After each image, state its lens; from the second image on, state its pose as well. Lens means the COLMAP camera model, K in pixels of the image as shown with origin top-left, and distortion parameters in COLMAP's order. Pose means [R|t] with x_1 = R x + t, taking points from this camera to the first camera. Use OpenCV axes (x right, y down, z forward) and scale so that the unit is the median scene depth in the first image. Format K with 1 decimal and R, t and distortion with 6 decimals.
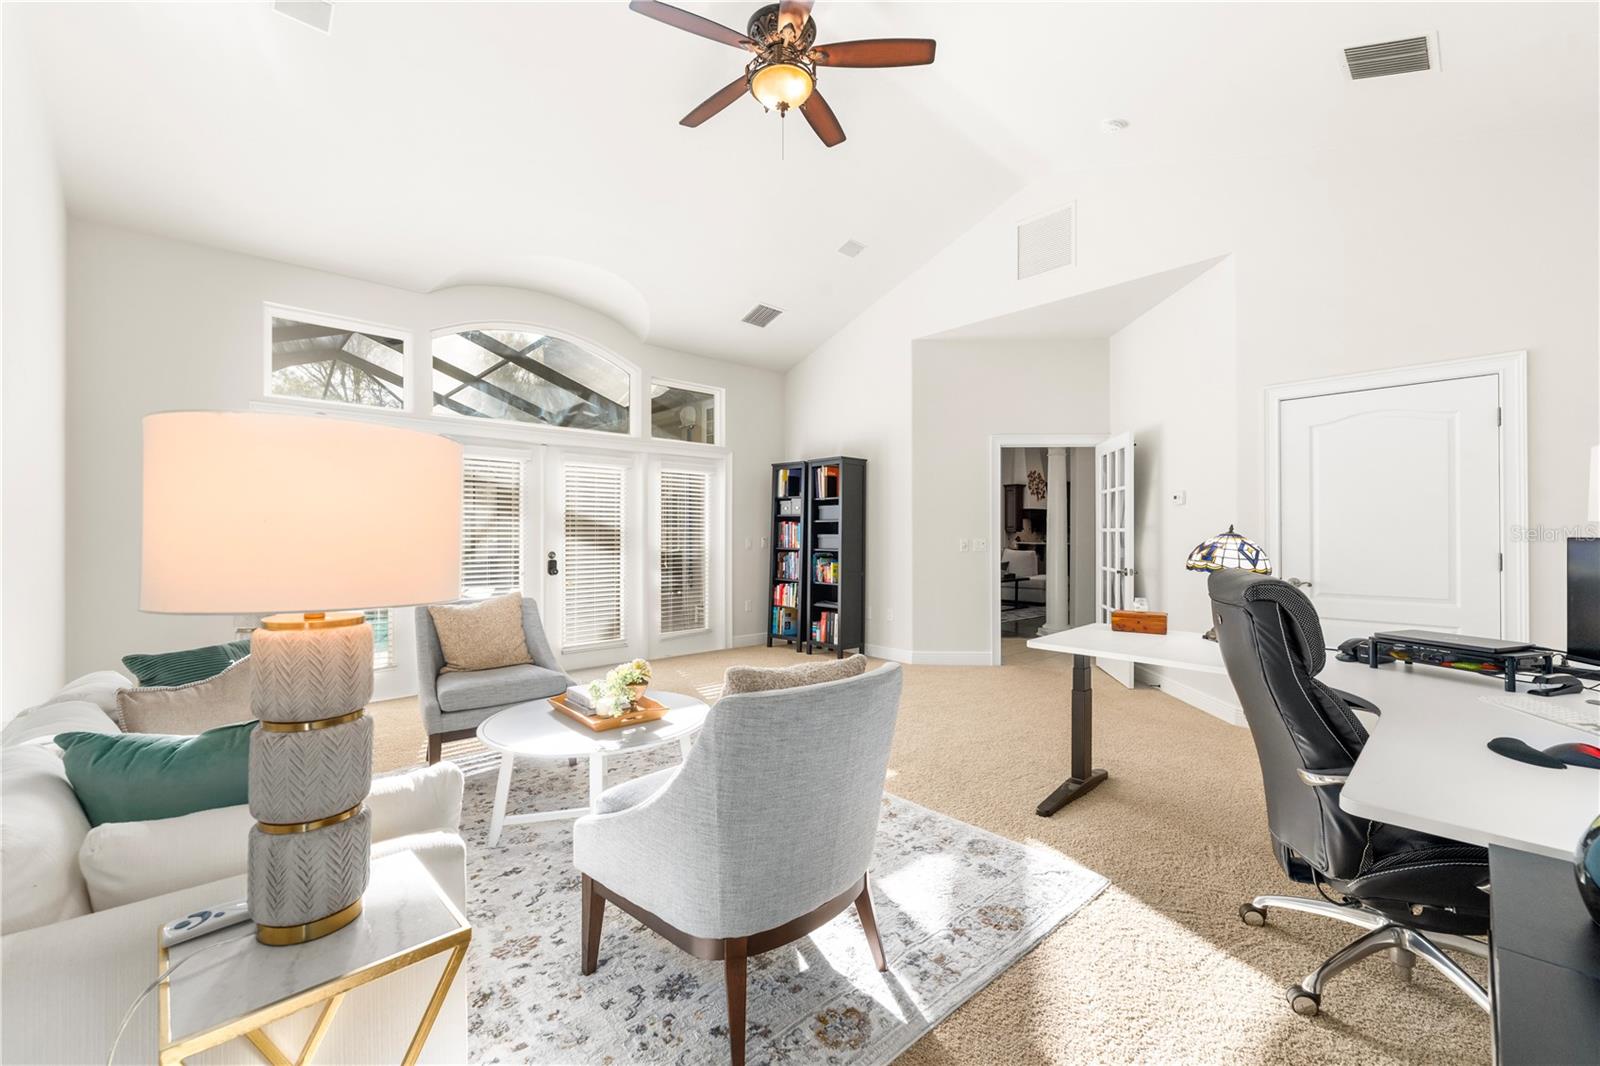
lens RADIAL K [[649.5, 0, 801.8], [0, 649.5, 533.9], [0, 0, 1]] dist [0.001251, -0.000426]
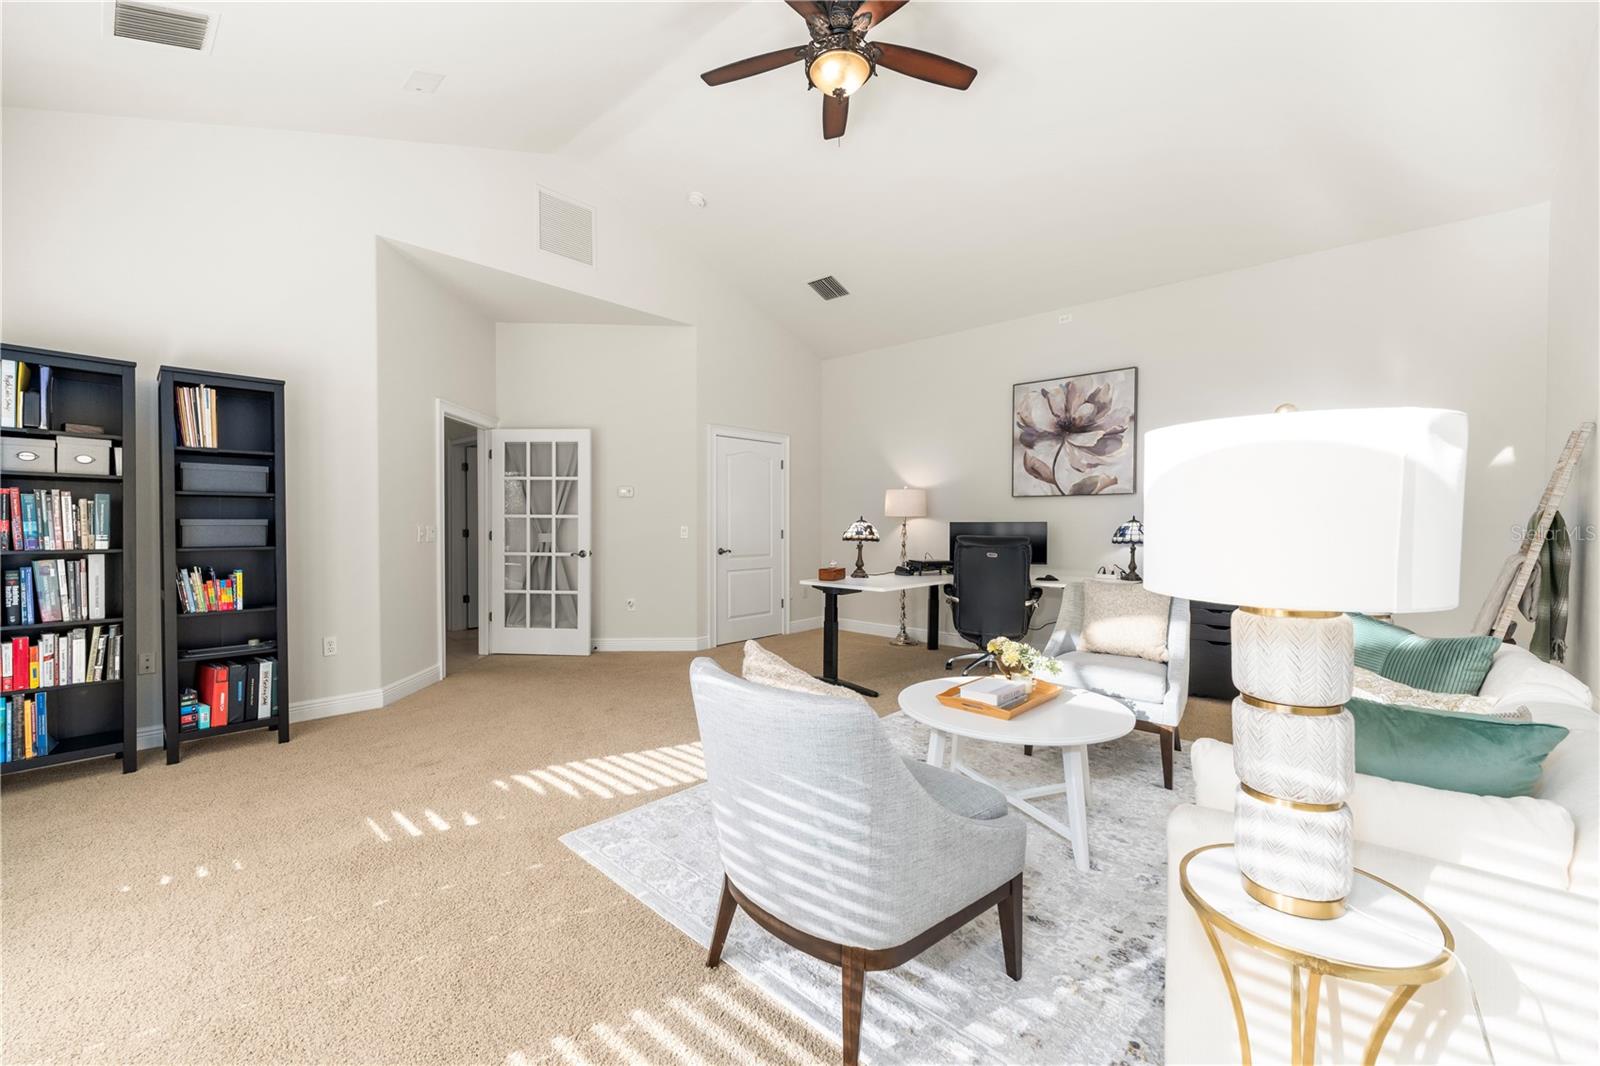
lens RADIAL K [[650.8, 0, 799.6], [0, 650.8, 525.0], [0, 0, 1]] dist [-0.001820, -0.000184]
pose [[-0.061510, -0.008047, 0.998074, -0.504844], [-0.005954, 0.999953, 0.007695, -0.001087], [-0.998089, -0.005470, -0.061555, 0.563141]]
